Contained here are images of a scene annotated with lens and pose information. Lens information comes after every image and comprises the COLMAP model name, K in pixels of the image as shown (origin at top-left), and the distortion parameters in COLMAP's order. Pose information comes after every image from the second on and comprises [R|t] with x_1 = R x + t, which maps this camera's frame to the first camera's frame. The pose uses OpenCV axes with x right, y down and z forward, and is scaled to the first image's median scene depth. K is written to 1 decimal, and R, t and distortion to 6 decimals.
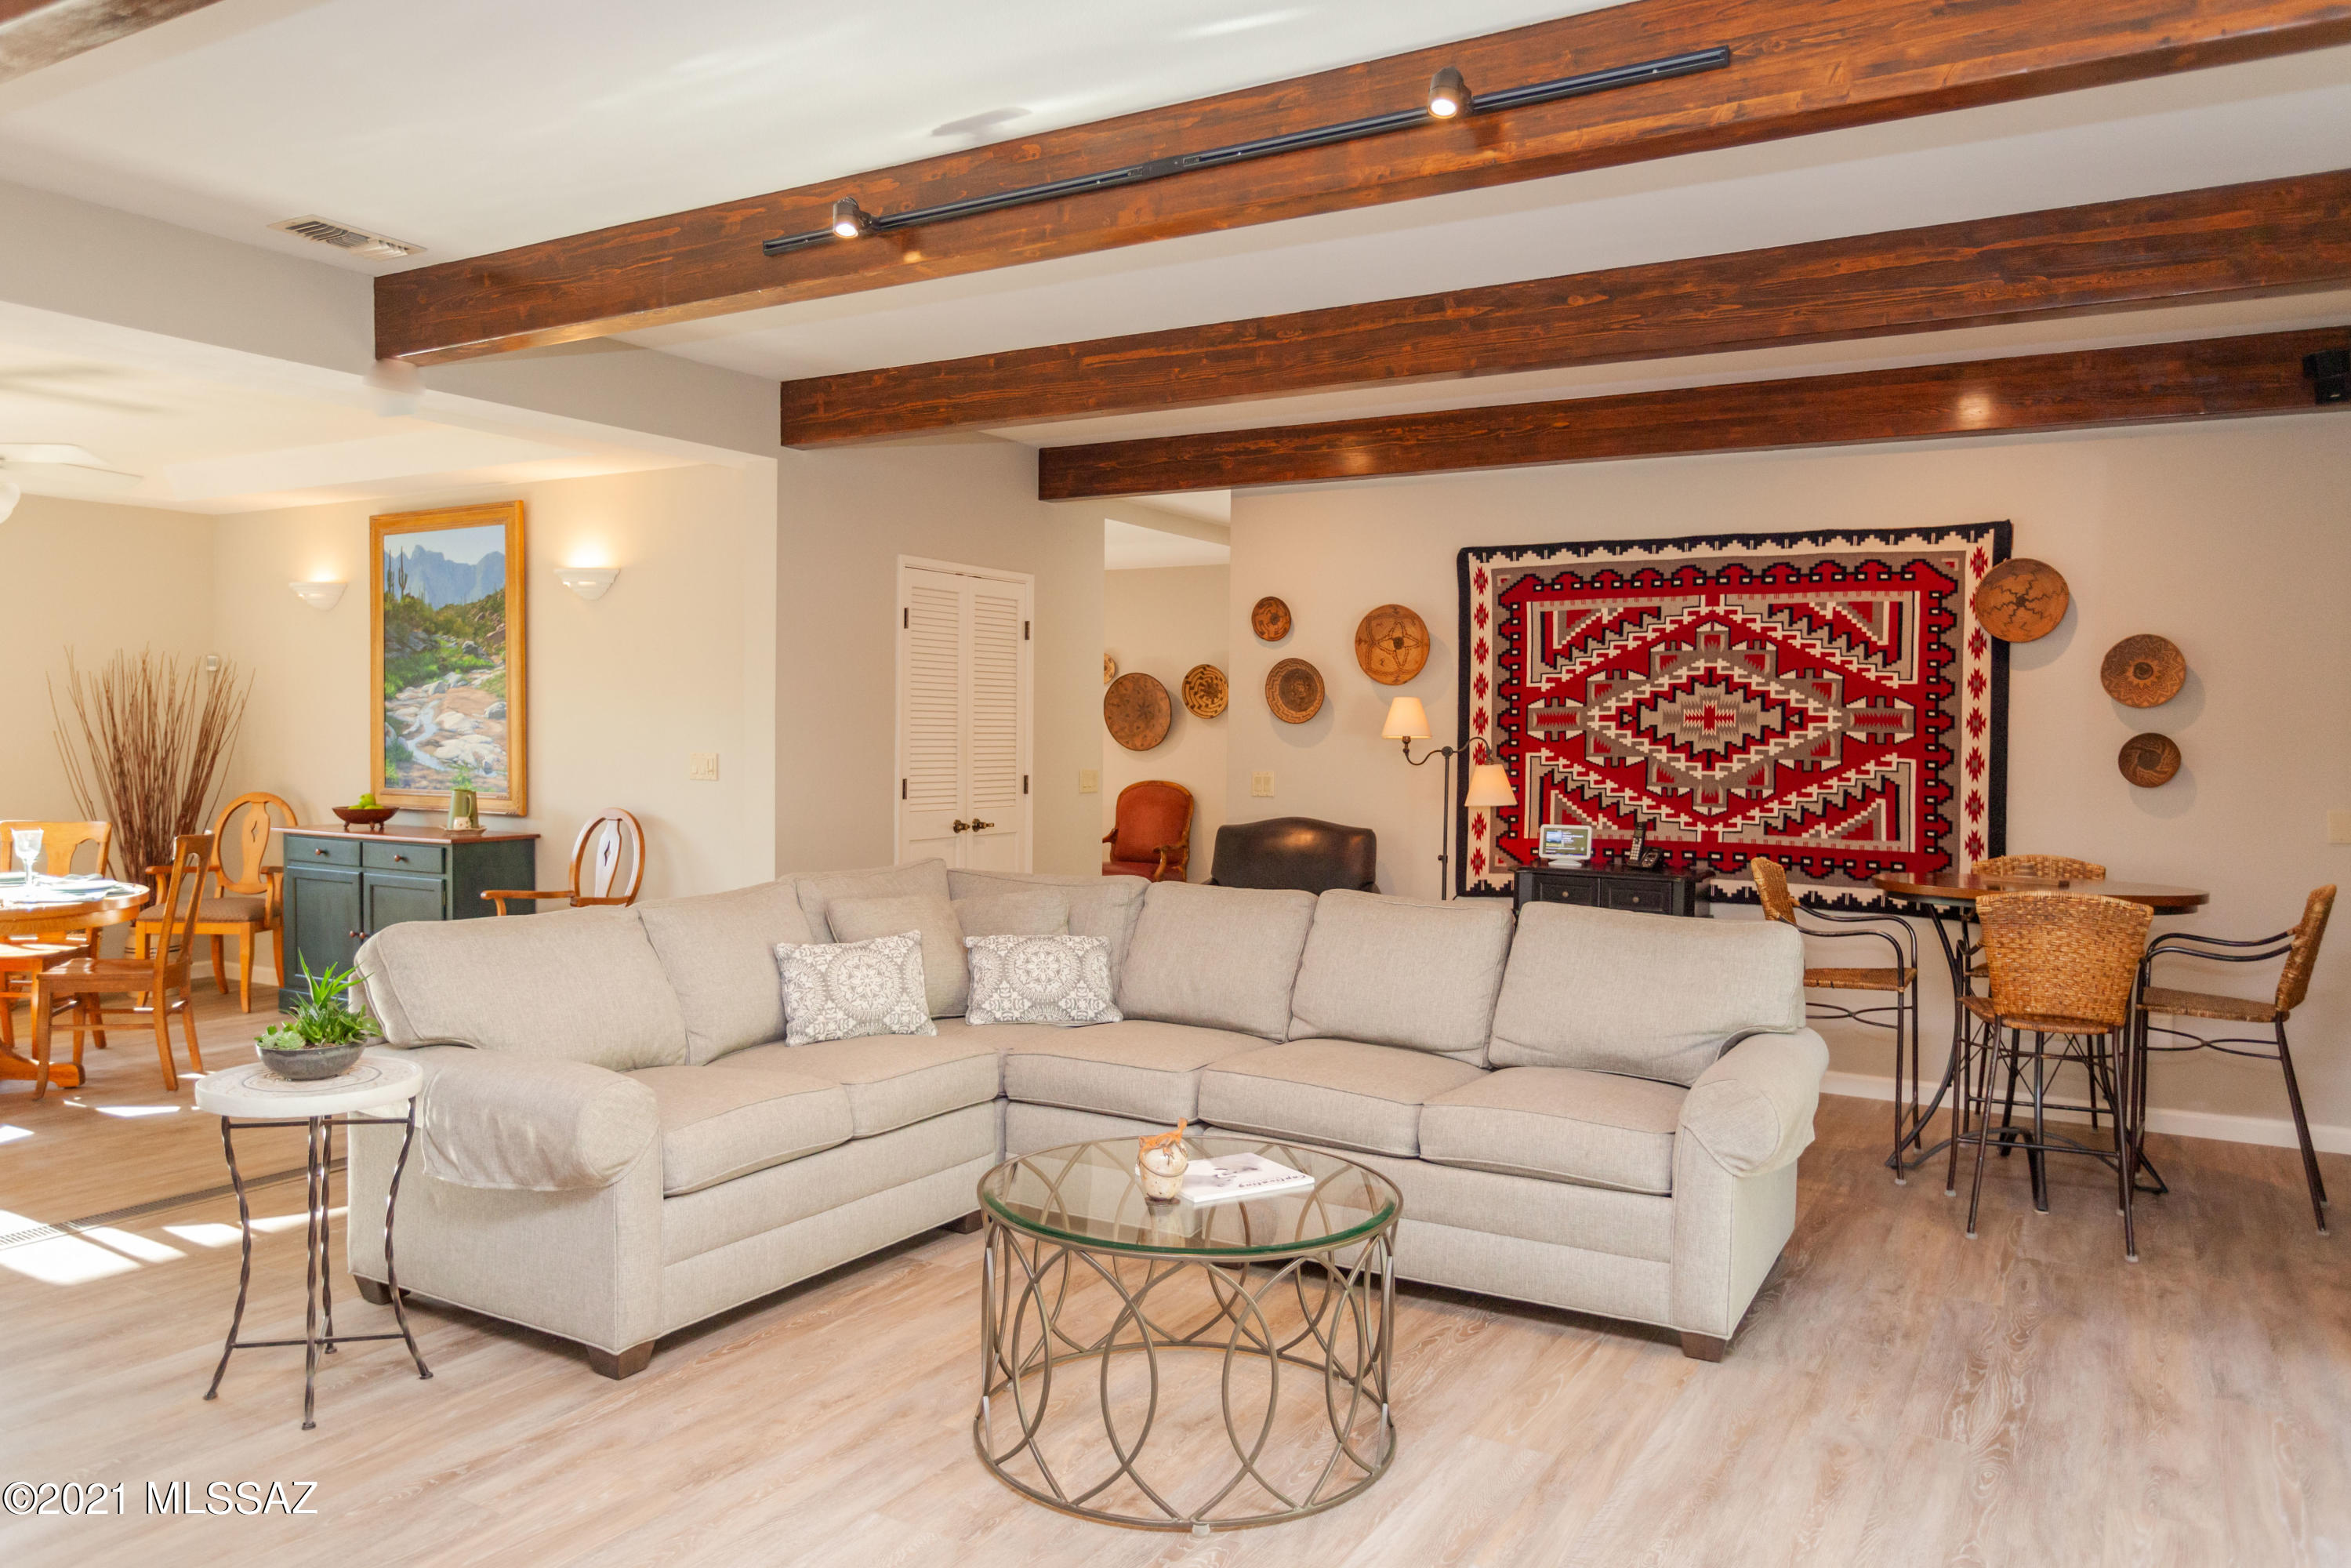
lens RADIAL K [[1649.6, 0, 1175.5], [0, 1649.6, 784.0], [0, 0, 1]] dist [-0.009594, -0.001778]
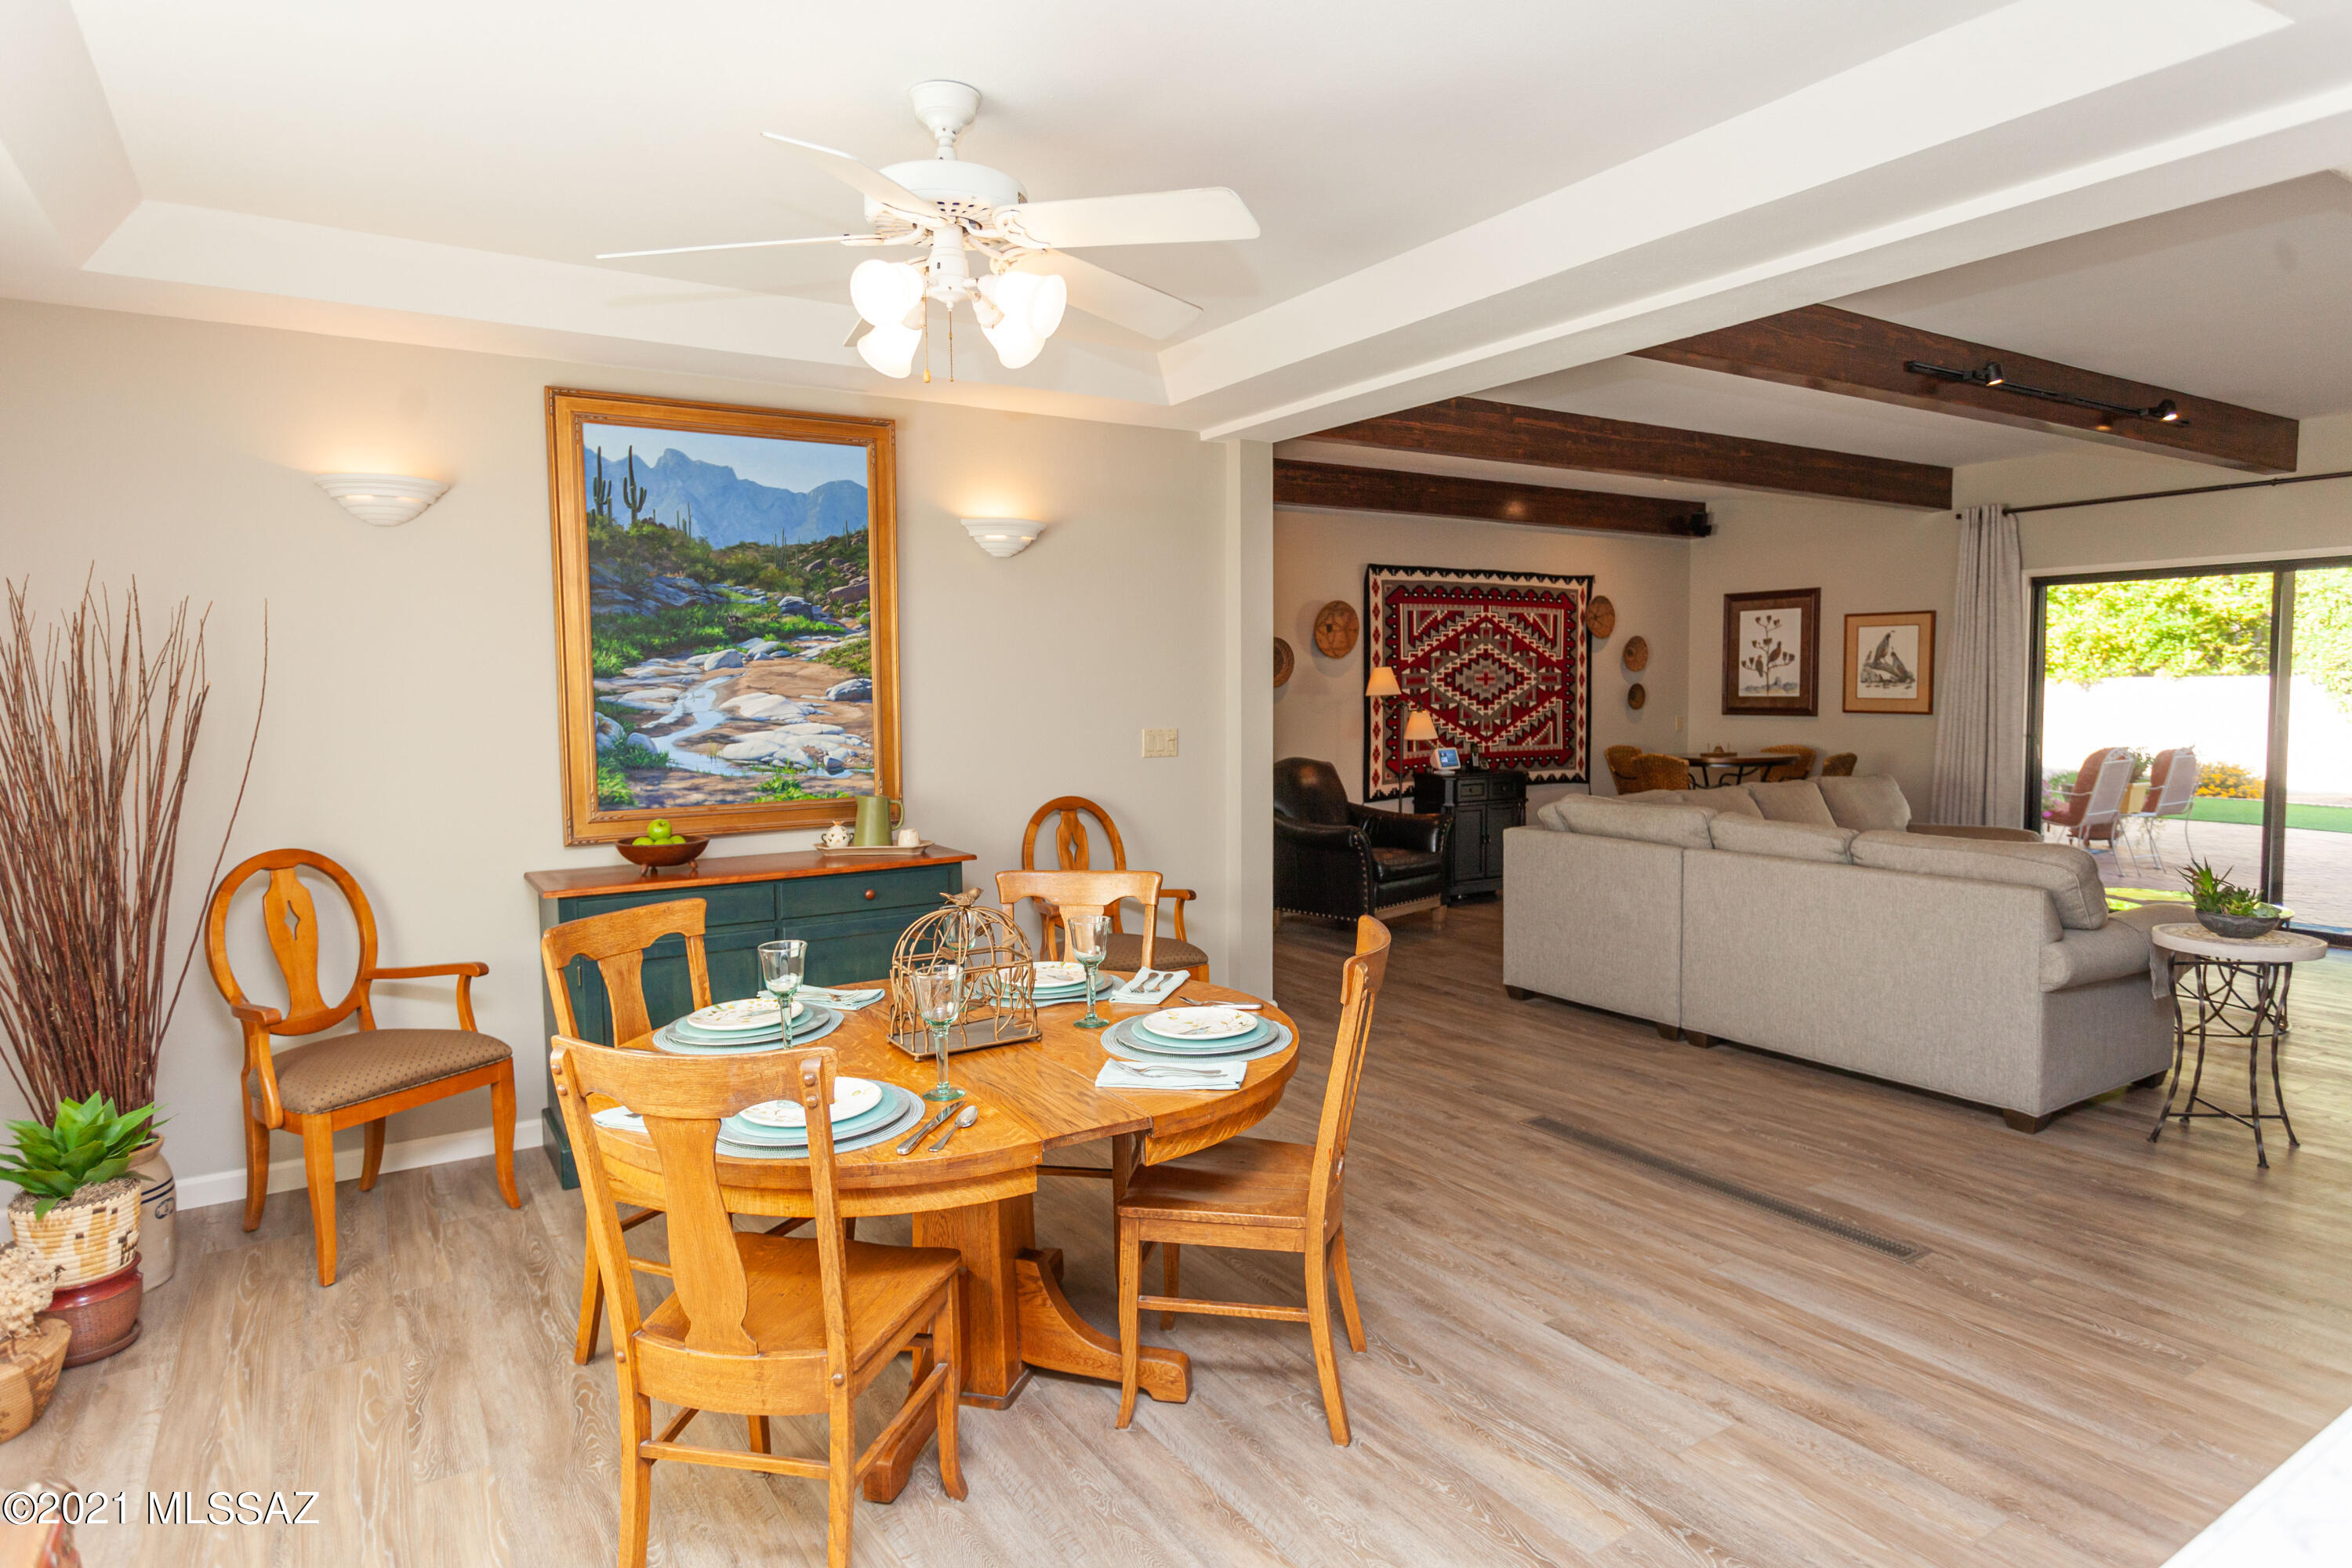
lens RADIAL K [[1312.3, 0, 1177.7], [0, 1312.3, 769.2], [0, 0, 1]] dist [-0.001559, -0.001015]
pose [[0.449098, -0.075008, 0.890328, -0.977040], [0.043747, 0.997121, 0.061938, -0.042935], [-0.892411, 0.011133, 0.451086, 0.648415]]
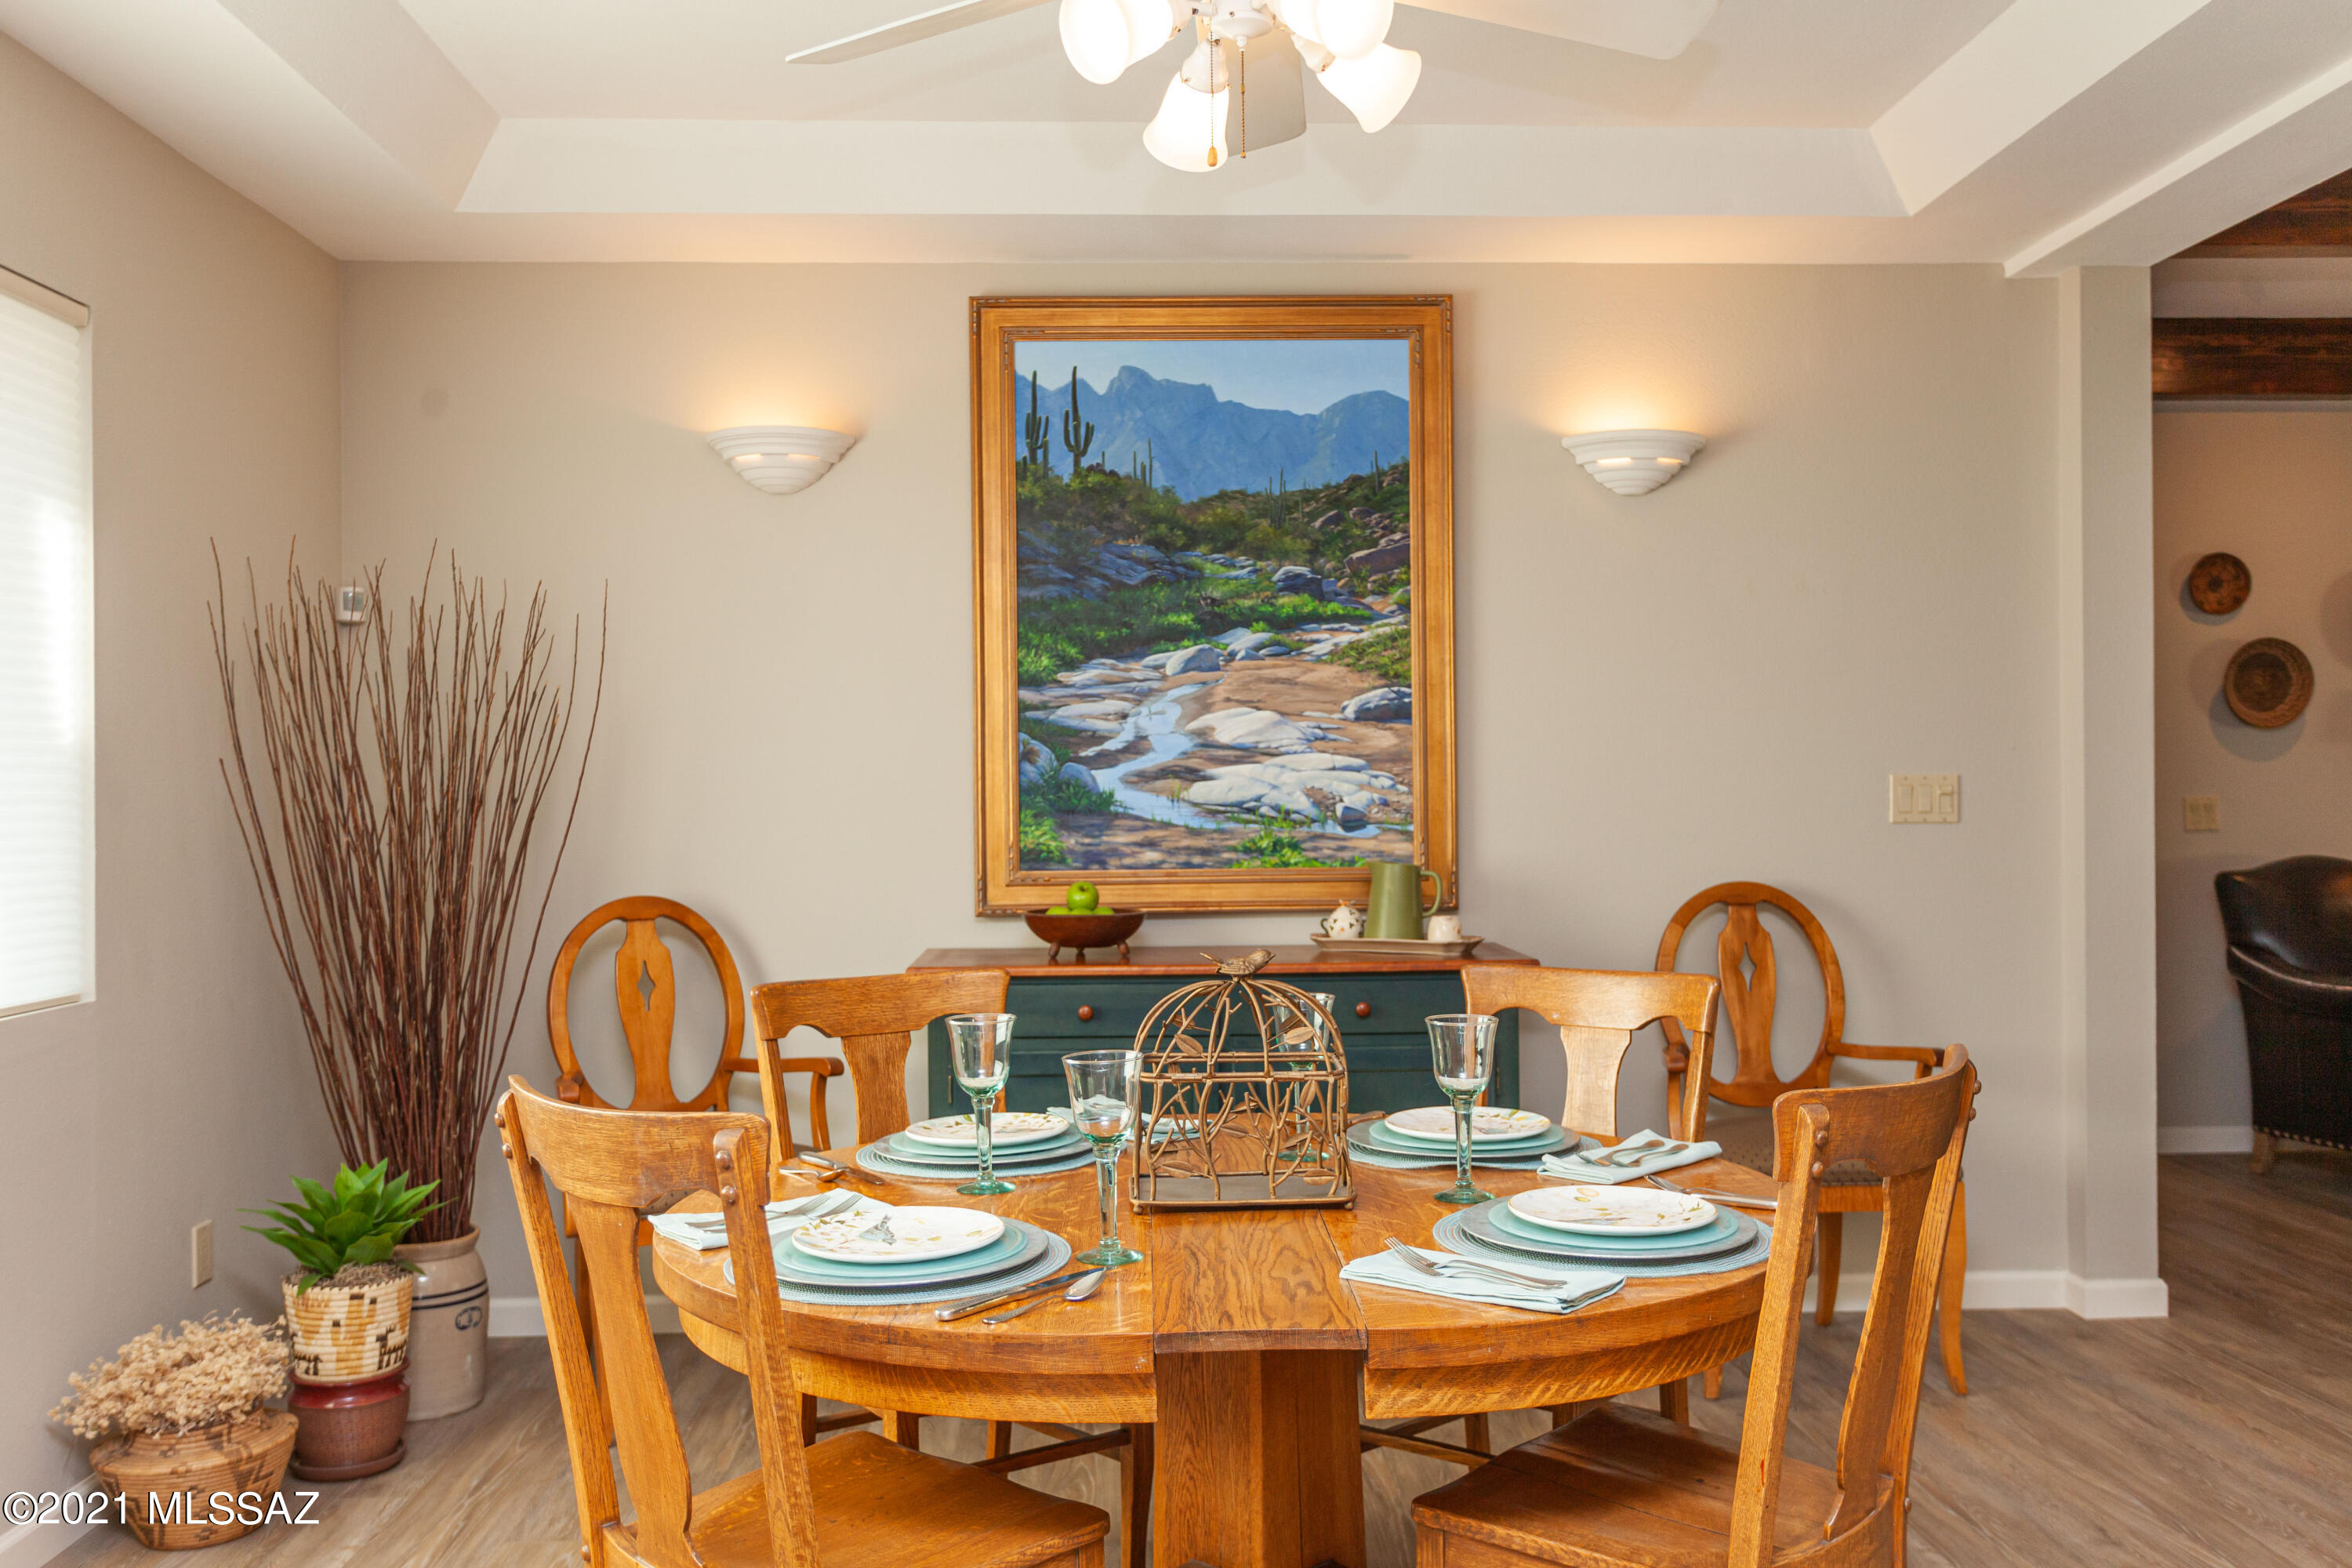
lens RADIAL K [[1958.6, 0, 1176.0], [0, 1958.6, 784.0], [0, 0, 1]] dist [0.002141, 0.000878]
pose [[0.840005, -0.017007, 0.542312, -0.869275], [0.035651, 0.999079, -0.023891, -0.008908], [-0.541406, 0.039403, 0.839838, 0.581966]]
